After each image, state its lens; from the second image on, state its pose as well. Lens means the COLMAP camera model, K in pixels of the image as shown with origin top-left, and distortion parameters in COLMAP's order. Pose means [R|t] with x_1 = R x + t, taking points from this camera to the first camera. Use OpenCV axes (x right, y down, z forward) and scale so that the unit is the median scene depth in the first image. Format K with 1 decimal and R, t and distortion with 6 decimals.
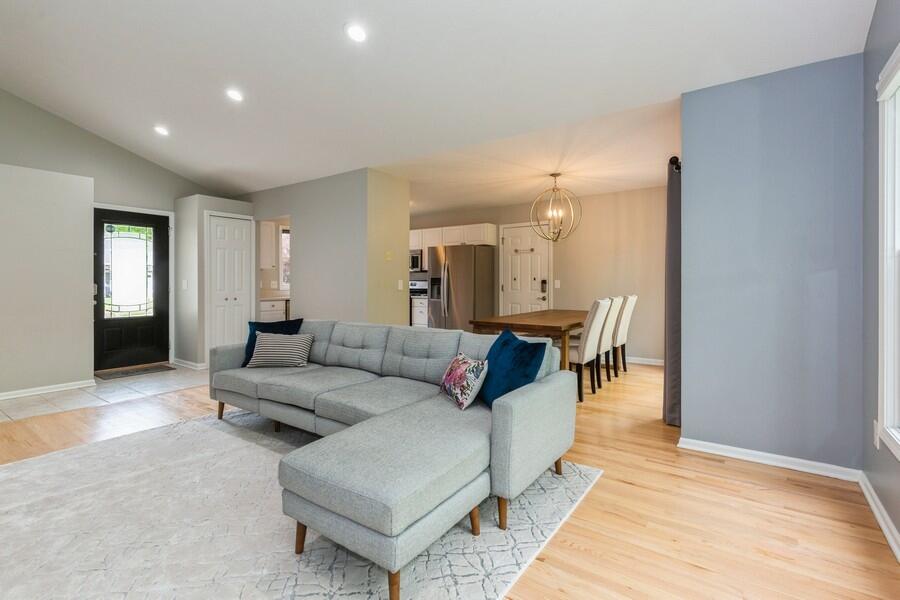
lens RADIAL K [[422.9, 0, 450.5], [0, 422.9, 292.2], [0, 0, 1]] dist [0.003500, -0.000454]
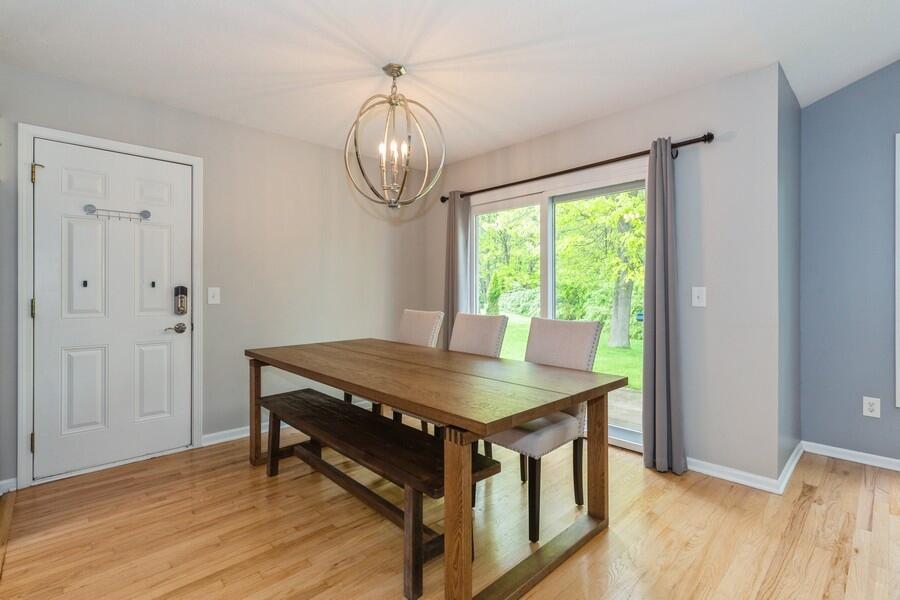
lens RADIAL K [[422.9, 0, 450.2], [0, 422.9, 291.5], [0, 0, 1]] dist [0.003500, -0.000454]
pose [[0.191458, -0.004185, 0.981492, -0.160964], [0.025713, 0.999669, -0.000753, -0.016055], [-0.981164, 0.025381, 0.191502, 0.630988]]
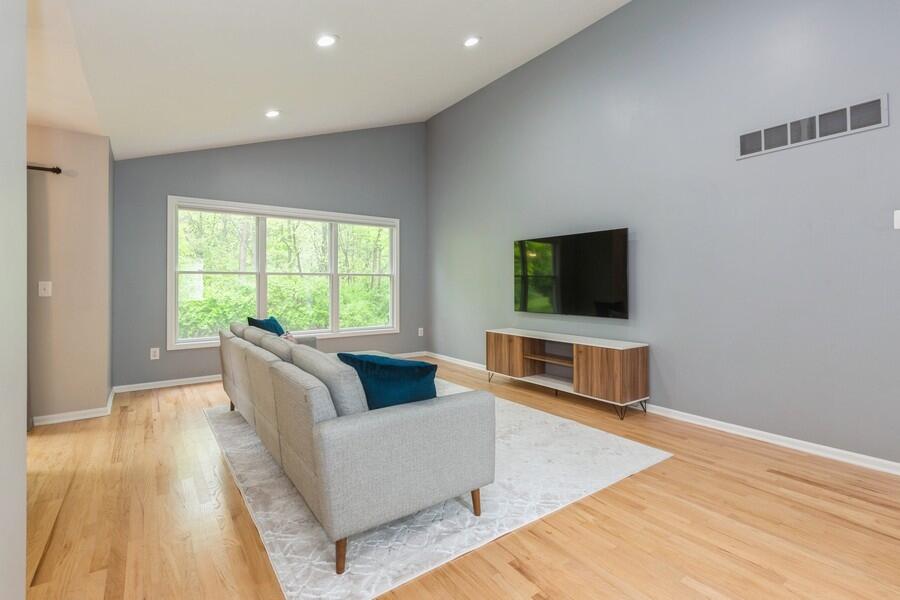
lens RADIAL K [[422.9, 0, 447.9], [0, 422.9, 283.5], [0, 0, 1]] dist [0.003500, -0.000454]
pose [[-0.944033, 0.000087, 0.329852, -0.363302], [0.005146, 0.999882, 0.014465, -0.017182], [-0.329812, 0.015353, -0.943922, 0.807498]]
